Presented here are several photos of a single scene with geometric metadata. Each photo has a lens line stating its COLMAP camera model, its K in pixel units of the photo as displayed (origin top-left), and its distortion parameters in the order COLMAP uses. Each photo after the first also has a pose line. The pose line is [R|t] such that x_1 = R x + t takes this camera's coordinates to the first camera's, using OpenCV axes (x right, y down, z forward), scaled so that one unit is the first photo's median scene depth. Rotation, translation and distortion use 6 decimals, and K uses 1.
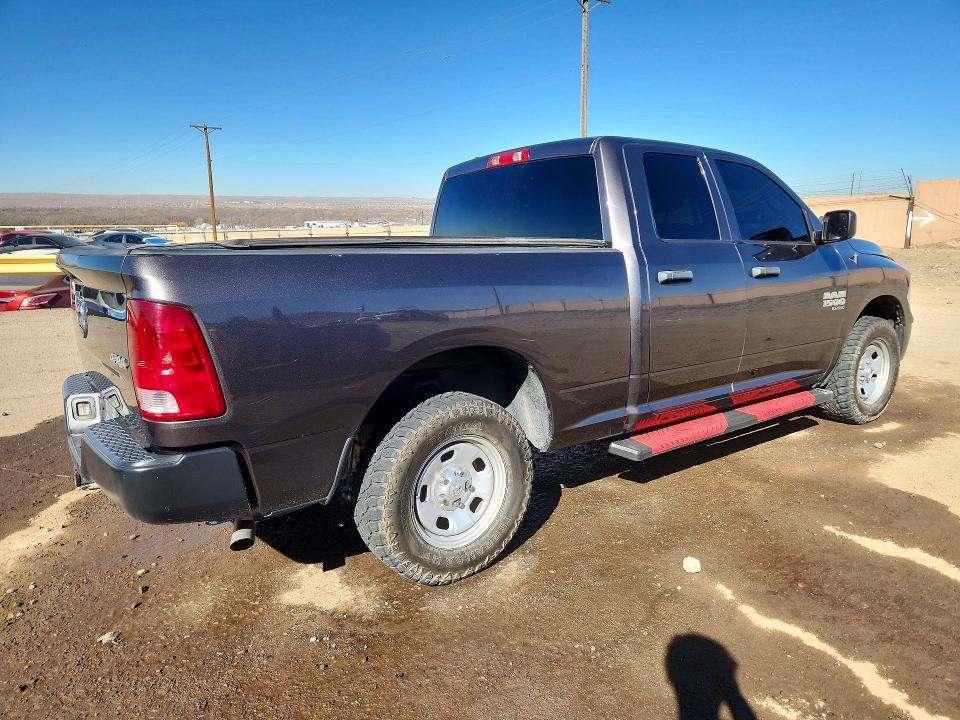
lens RADIAL K [[651.6, 0, 480.0], [0, 651.6, 360.0], [0, 0, 1]] dist [0.018782, 0.000443]
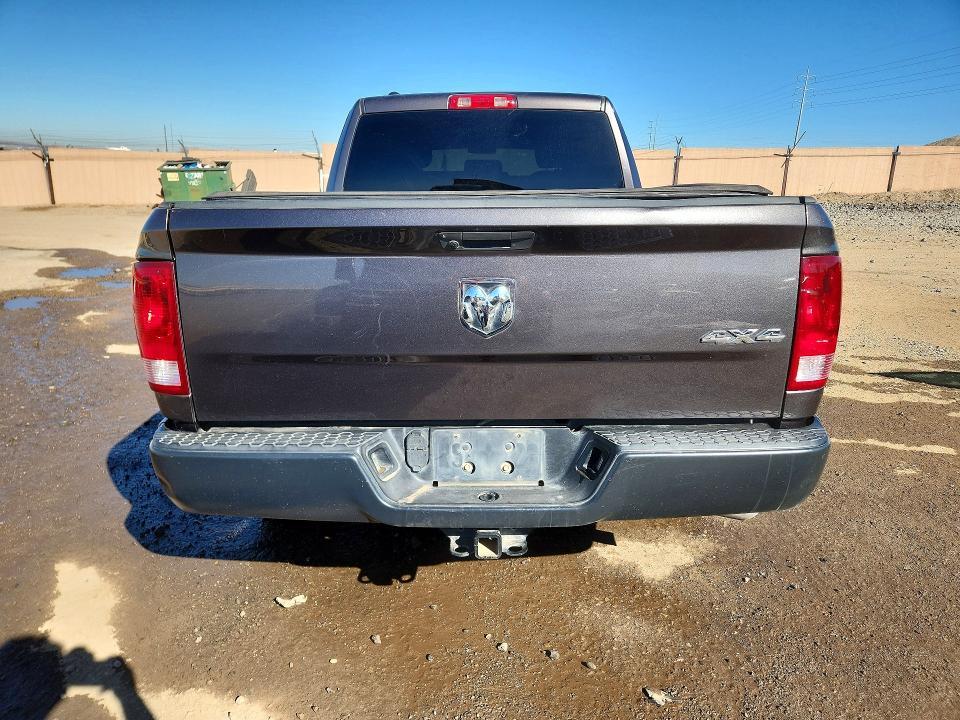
lens RADIAL K [[642.9, 0, 480.0], [0, 642.9, 360.0], [0, 0, 1]] dist [0.044693, -0.000595]
pose [[0.639054, -0.205303, 0.741256, -0.987180], [0.156440, 0.978269, 0.136077, -0.093054], [-0.753085, 0.029001, 0.657284, 0.521489]]
